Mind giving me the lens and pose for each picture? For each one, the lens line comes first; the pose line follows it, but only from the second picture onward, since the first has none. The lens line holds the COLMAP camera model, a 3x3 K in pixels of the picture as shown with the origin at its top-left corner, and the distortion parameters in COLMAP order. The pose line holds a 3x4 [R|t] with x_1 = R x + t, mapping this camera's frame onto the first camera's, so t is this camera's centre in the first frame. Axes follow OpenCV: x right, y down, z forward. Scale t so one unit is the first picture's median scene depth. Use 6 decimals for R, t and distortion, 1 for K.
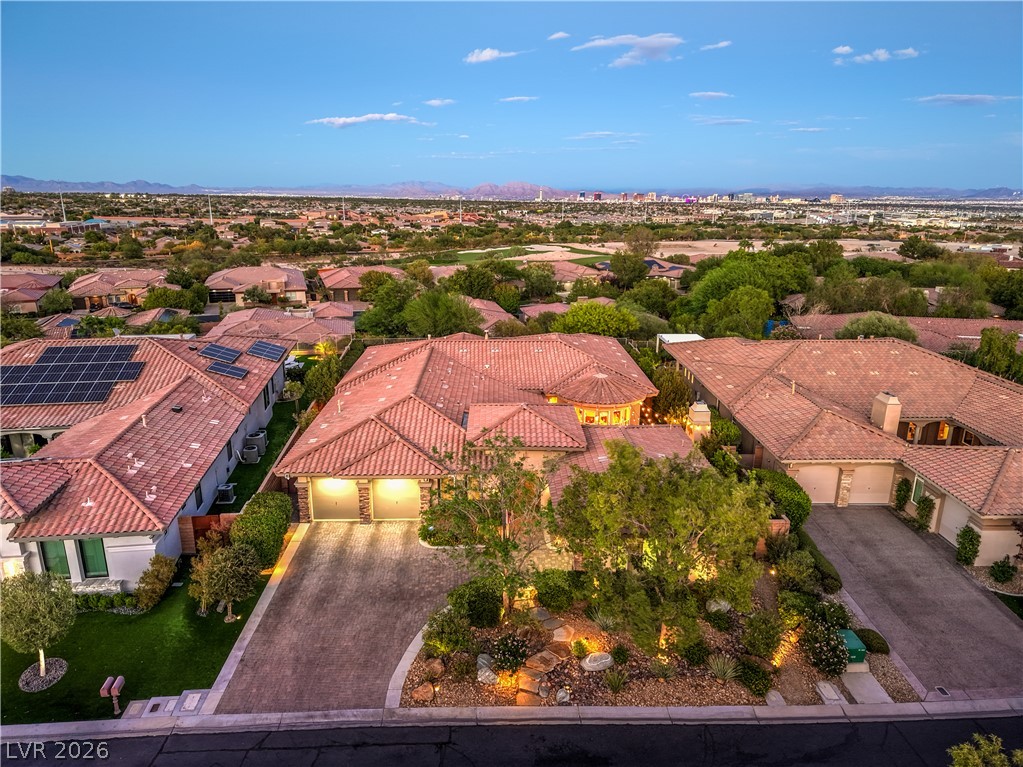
lens RADIAL K [[685.2, 0, 511.5], [0, 685.2, 383.5], [0, 0, 1]] dist [0.039429, -0.042964]
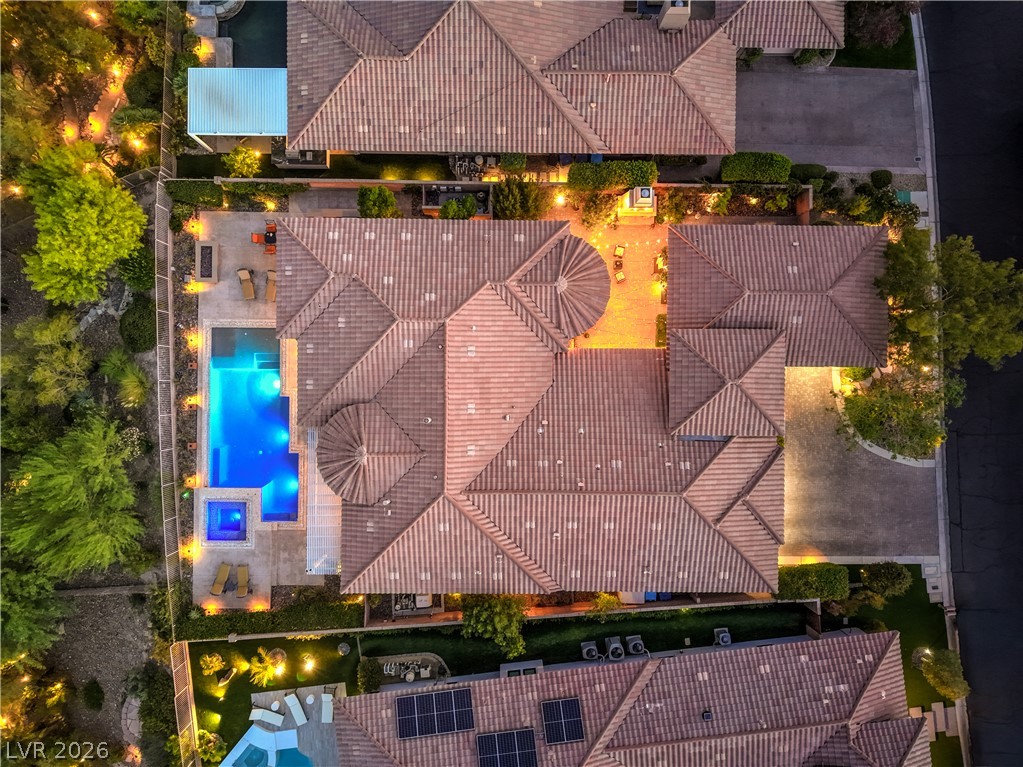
lens RADIAL K [[693.8, 0, 511.5], [0, 693.8, 383.5], [0, 0, 1]] dist [0.059169, -0.074662]
pose [[0.030340, -0.999533, -0.003595, 0.013944], [0.265292, 0.004585, 0.964157, -1.422247], [-0.963691, -0.030207, 0.265307, 1.360518]]
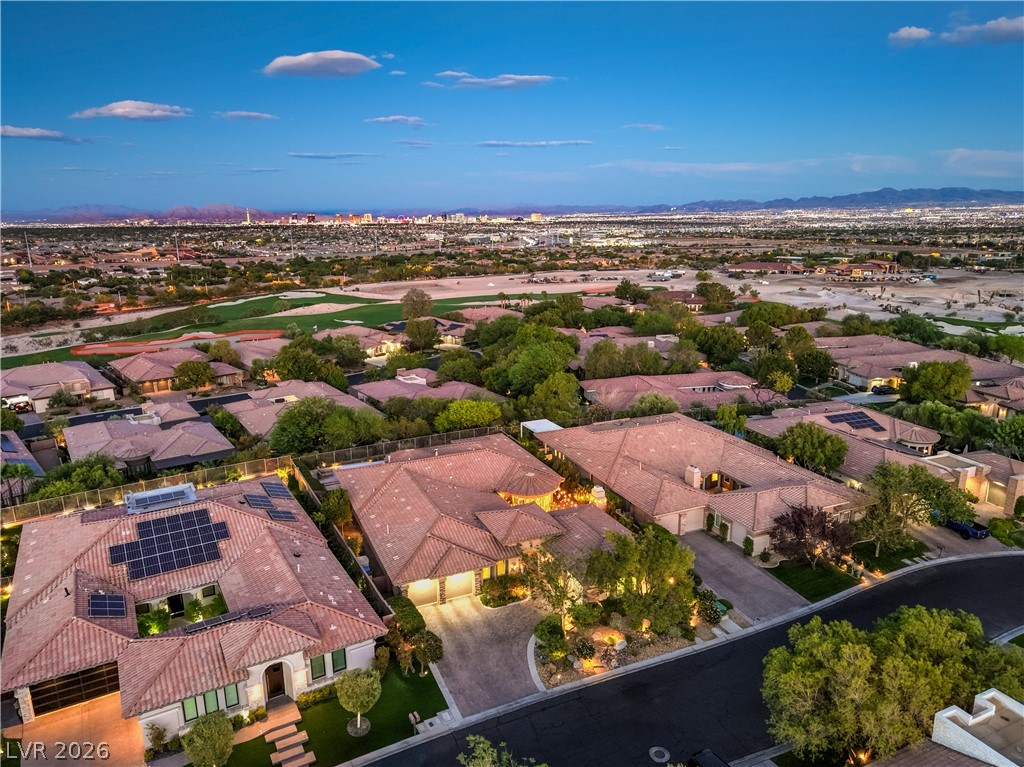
lens RADIAL K [[694.5, 0, 512.0], [0, 694.5, 383.5], [0, 0, 1]] dist [0.059169, -0.074662]
pose [[0.923620, -0.108474, 0.367642, -0.764858], [0.120158, 0.992714, -0.008968, -0.342507], [-0.363990, 0.052458, 0.929924, -0.757968]]
